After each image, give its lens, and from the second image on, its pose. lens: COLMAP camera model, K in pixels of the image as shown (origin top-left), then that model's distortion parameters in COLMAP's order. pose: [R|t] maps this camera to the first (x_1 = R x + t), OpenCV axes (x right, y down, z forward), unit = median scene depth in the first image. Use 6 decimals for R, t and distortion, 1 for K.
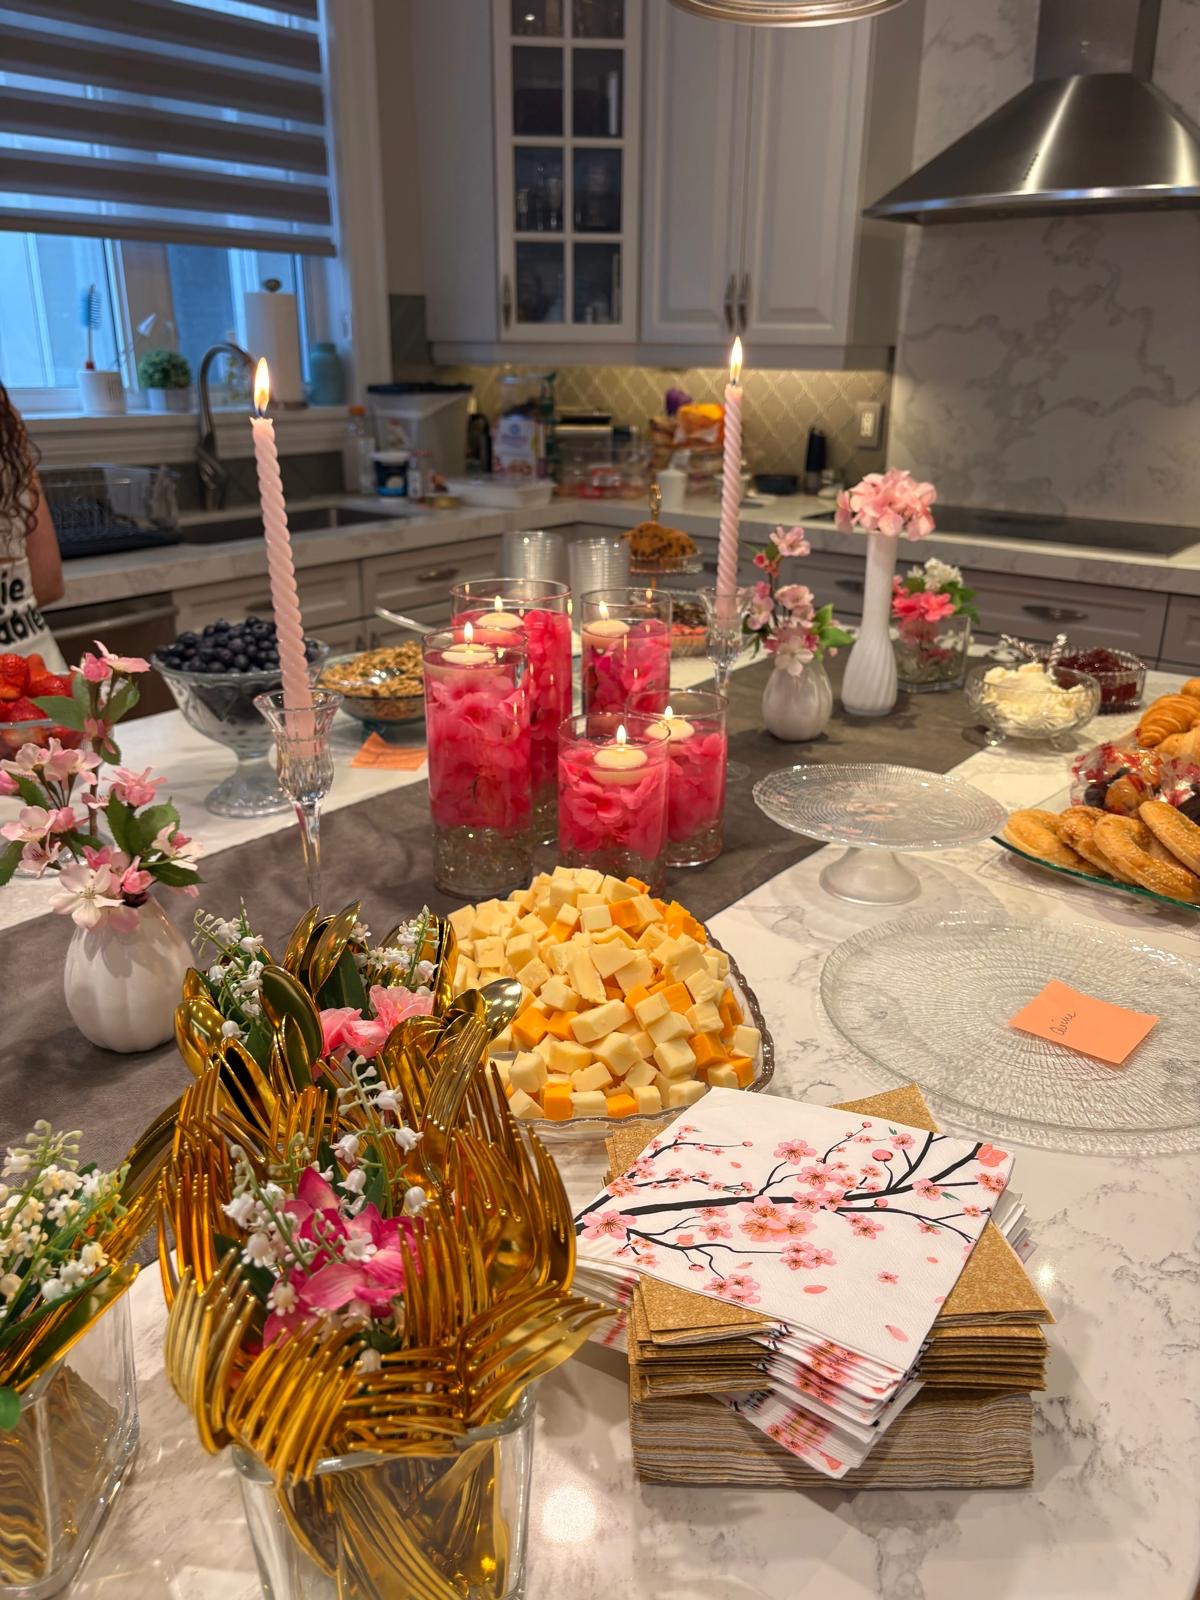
lens RADIAL K [[1256.5, 0, 600.0], [0, 1256.5, 800.0], [0, 0, 1]] dist [-0.009217, 0.074409]
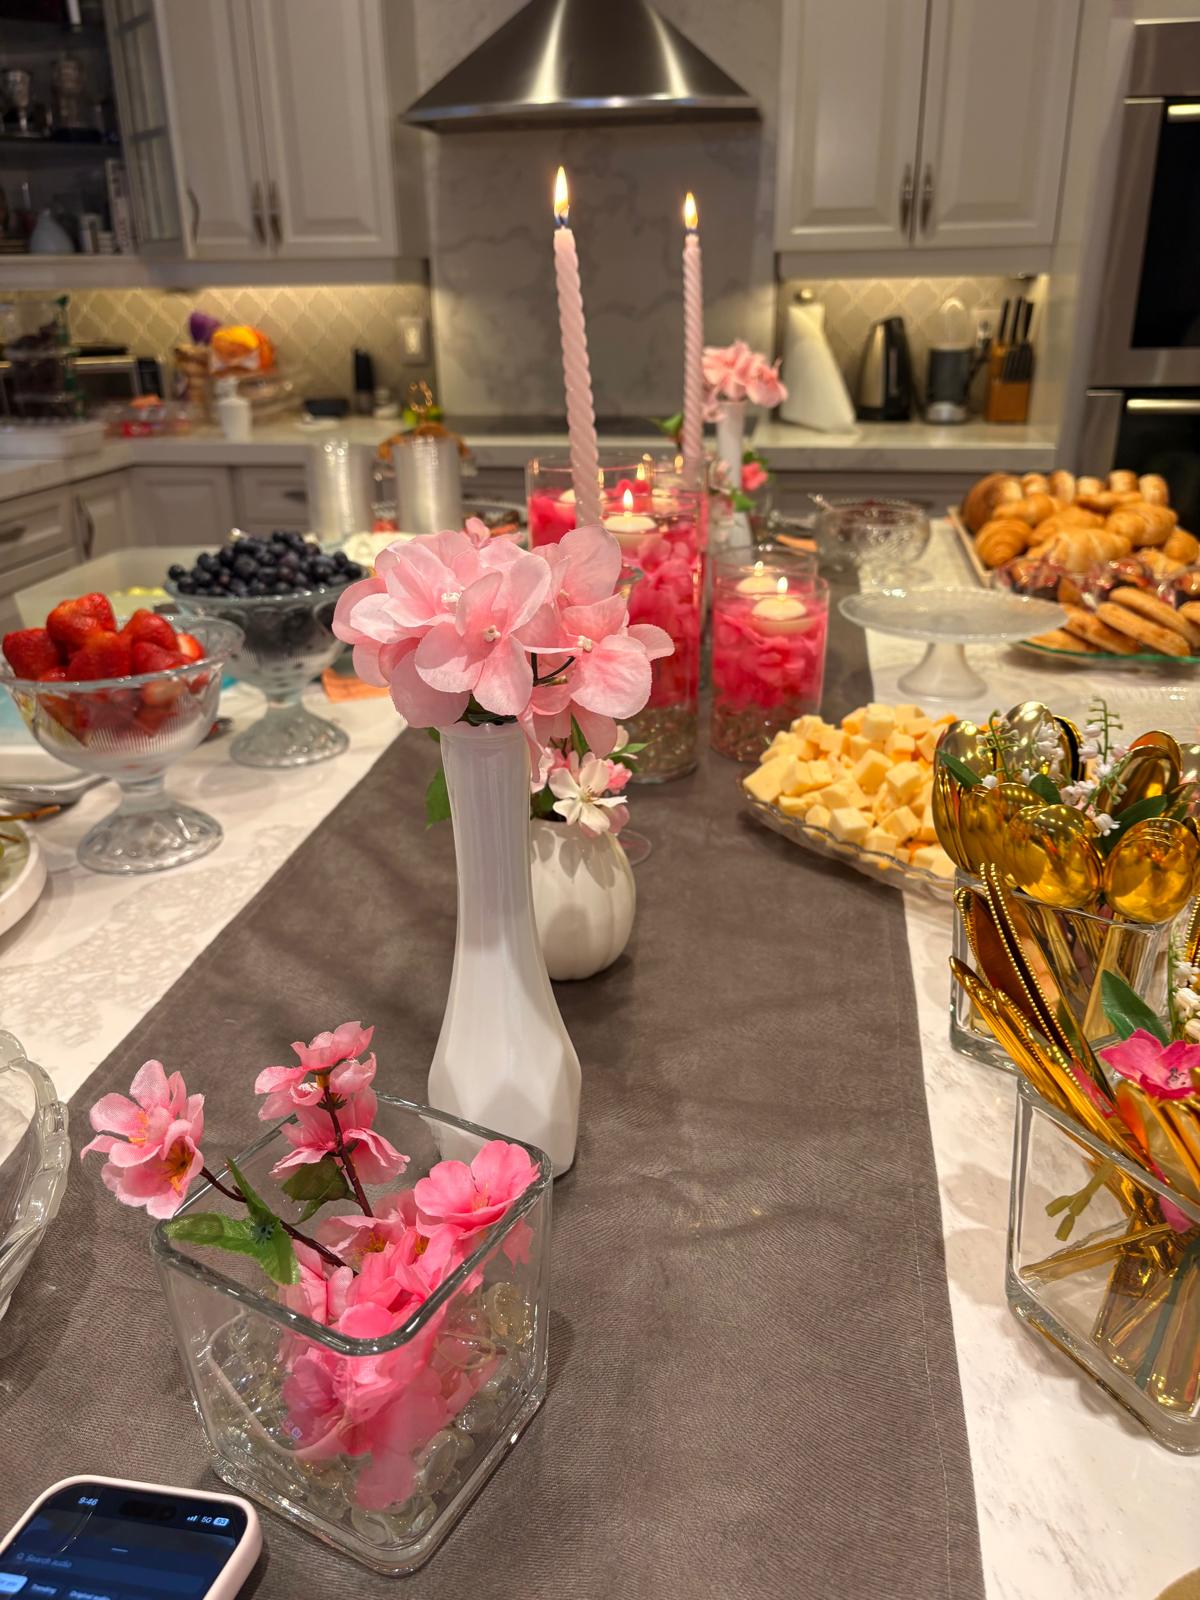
lens RADIAL K [[1256.9, 0, 600.0], [0, 1256.9, 800.0], [0, 0, 1]] dist [0.038355, -0.049644]
pose [[0.869147, -0.209832, 0.447833, -0.188892], [0.194023, 0.977606, 0.081500, 0.002901], [-0.454905, 0.016054, 0.890395, 0.054996]]
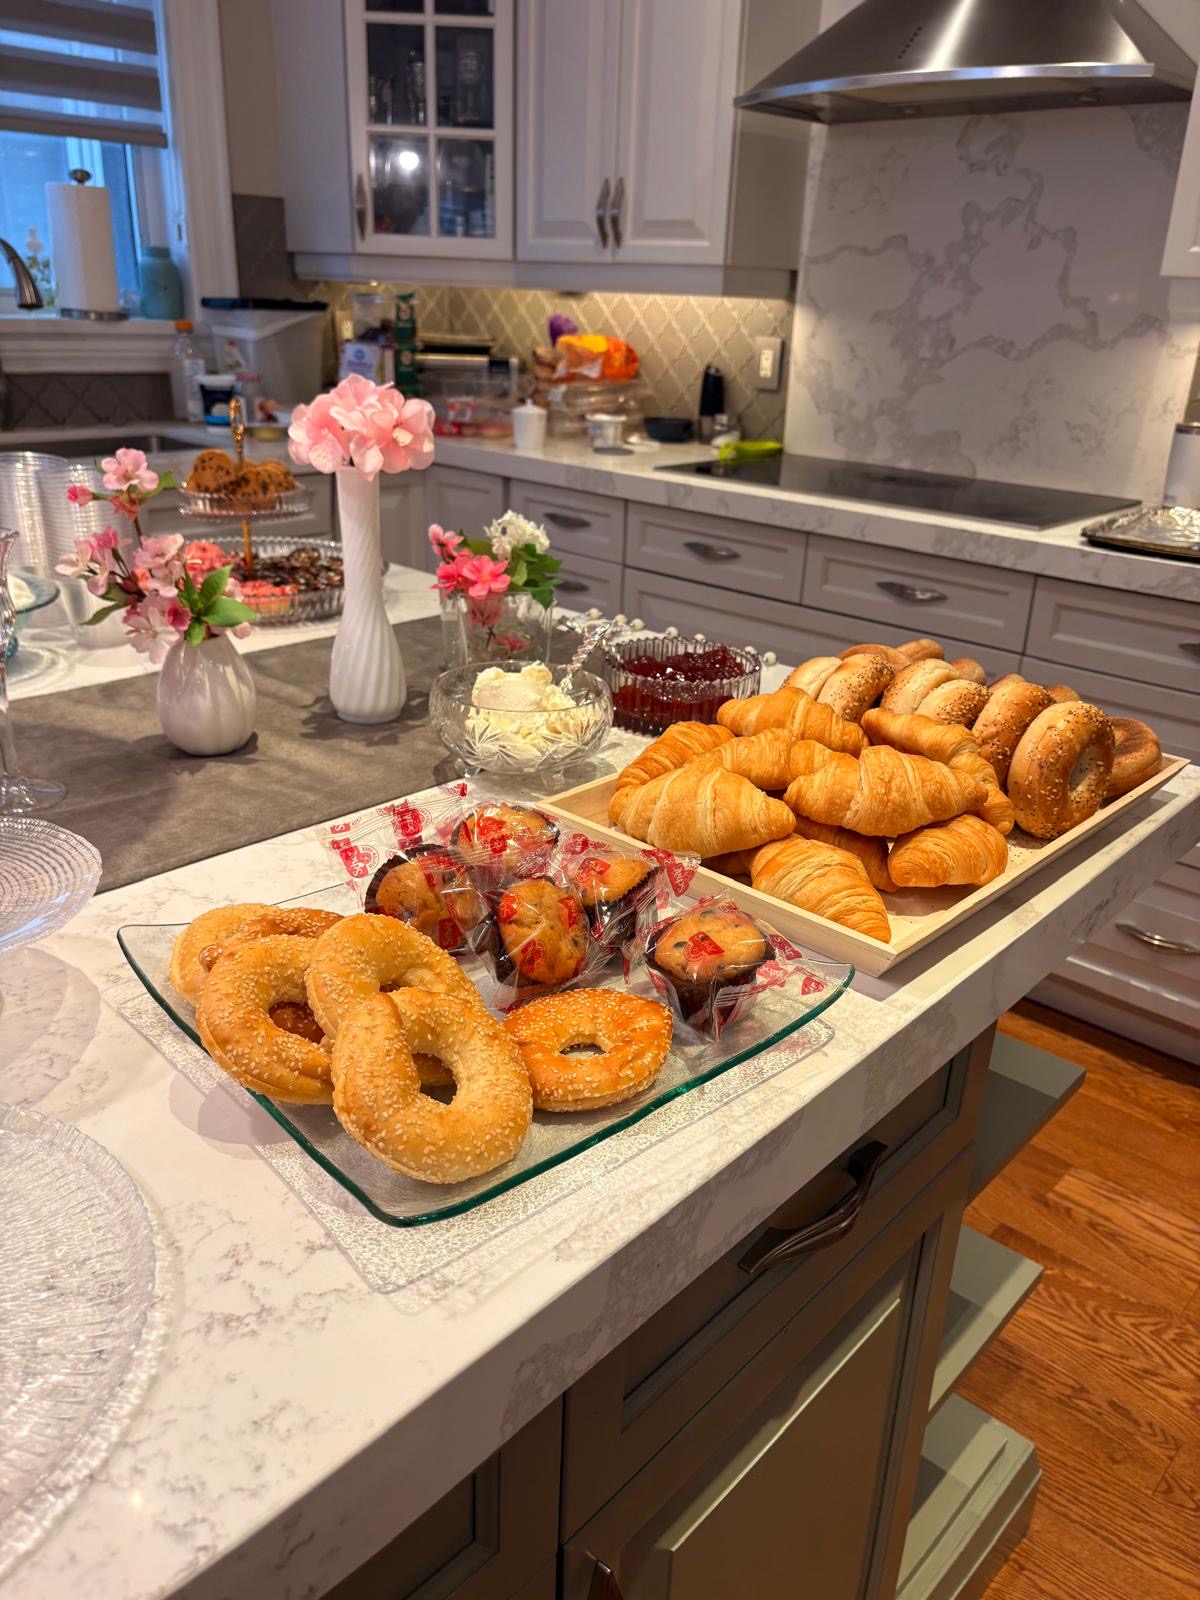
lens RADIAL K [[1245.8, 0, 600.0], [0, 1245.8, 800.0], [0, 0, 1]] dist [0.021897, 0.002211]
pose [[0.995883, 0.058476, -0.069271, 0.183854], [-0.056017, 0.997747, 0.036915, -0.025335], [0.071273, -0.032883, 0.996915, 0.130293]]
